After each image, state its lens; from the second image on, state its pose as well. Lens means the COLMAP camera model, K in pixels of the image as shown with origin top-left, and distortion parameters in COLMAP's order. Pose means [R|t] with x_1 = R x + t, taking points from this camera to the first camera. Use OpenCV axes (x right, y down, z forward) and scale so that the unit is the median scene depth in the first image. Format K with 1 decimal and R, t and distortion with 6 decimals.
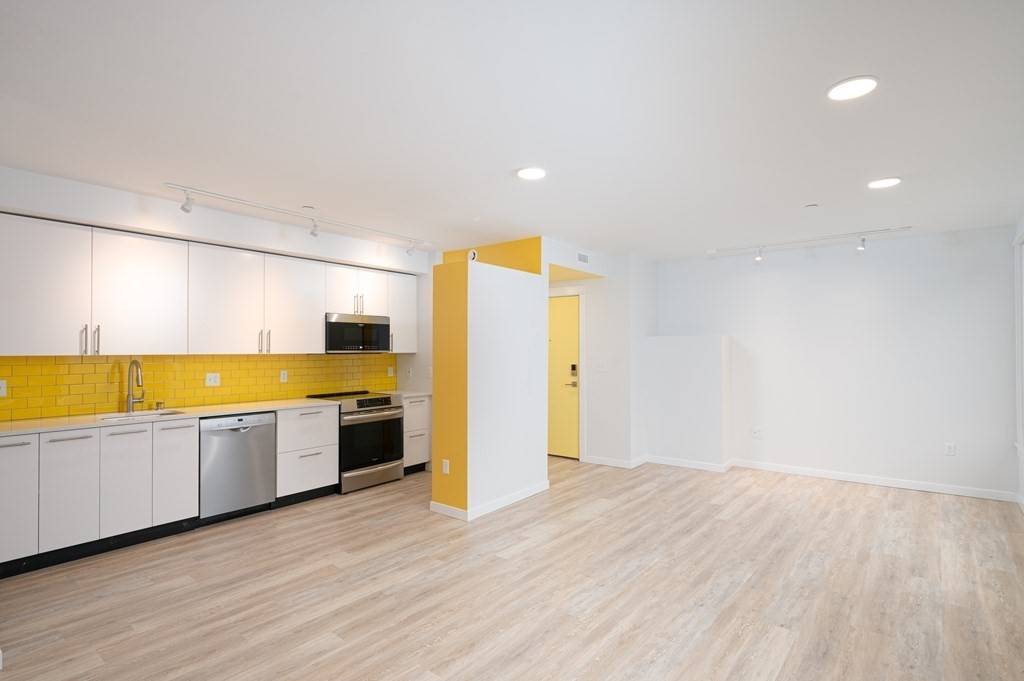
lens RADIAL K [[514.2, 0, 512.4], [0, 514.2, 341.8], [0, 0, 1]] dist [0.000209, -0.001071]
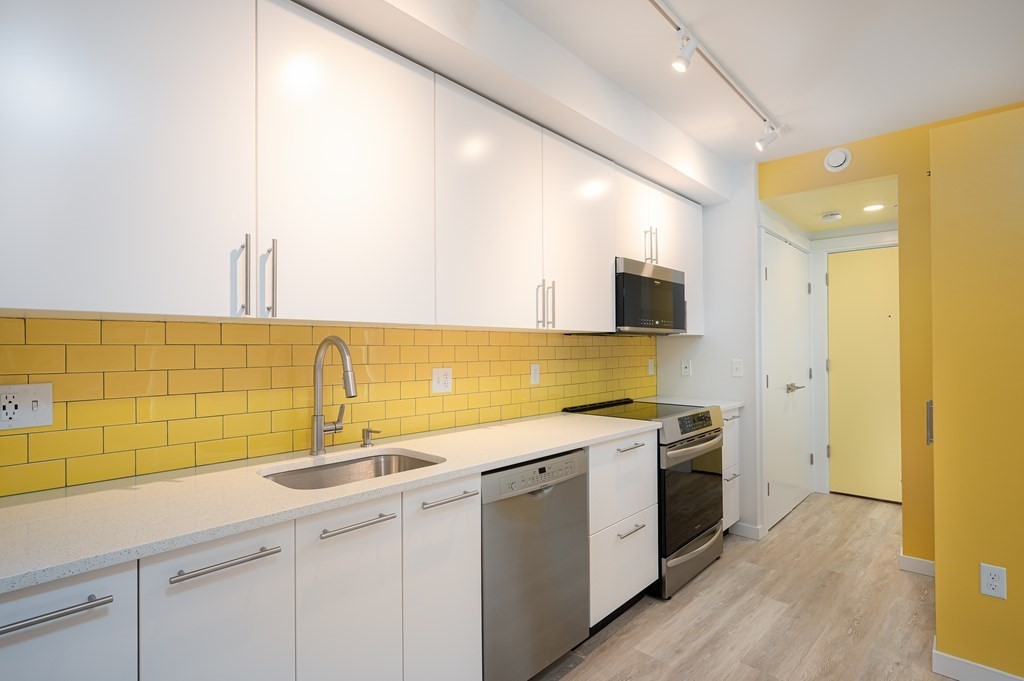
lens RADIAL K [[514.2, 0, 510.9], [0, 514.2, 344.6], [0, 0, 1]] dist [0.000209, -0.001071]
pose [[0.996671, -0.004573, -0.081403, -0.441415], [0.005292, 0.999949, 0.008621, 0.031737], [0.081359, -0.009023, 0.996644, 0.466870]]
